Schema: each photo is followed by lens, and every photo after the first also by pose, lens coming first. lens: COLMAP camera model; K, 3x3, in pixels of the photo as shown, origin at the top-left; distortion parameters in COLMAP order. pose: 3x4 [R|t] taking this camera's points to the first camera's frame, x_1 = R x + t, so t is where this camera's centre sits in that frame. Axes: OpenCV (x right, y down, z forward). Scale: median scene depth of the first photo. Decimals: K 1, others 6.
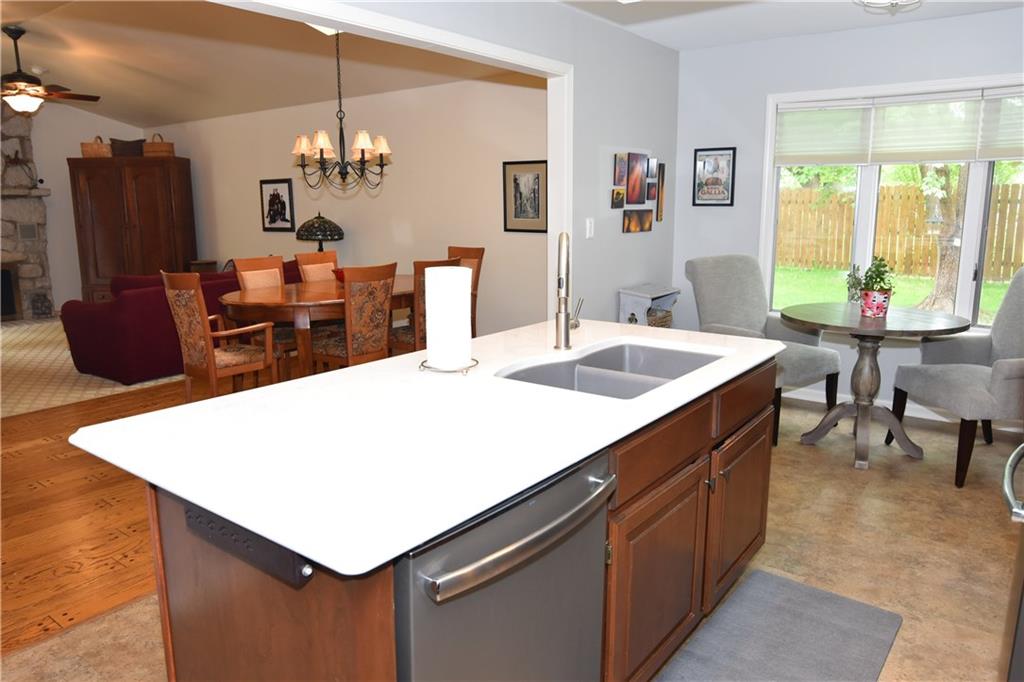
lens RADIAL K [[703.4, 0, 514.5], [0, 703.4, 338.7], [0, 0, 1]] dist [-0.032100, 0.004831]
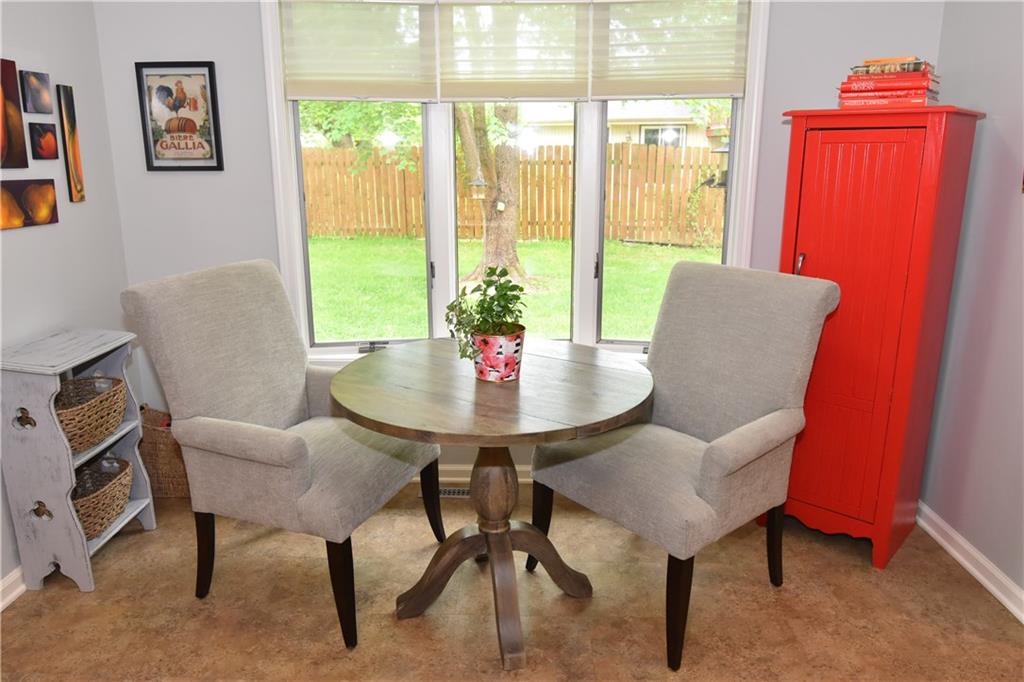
lens RADIAL K [[703.4, 0, 514.5], [0, 703.4, 338.7], [0, 0, 1]] dist [-0.032100, 0.004831]
pose [[0.809175, -0.136256, 0.571551, 0.166331], [0.106280, 0.990636, 0.085698, -0.080982], [-0.577876, -0.008601, 0.816079, 0.417281]]
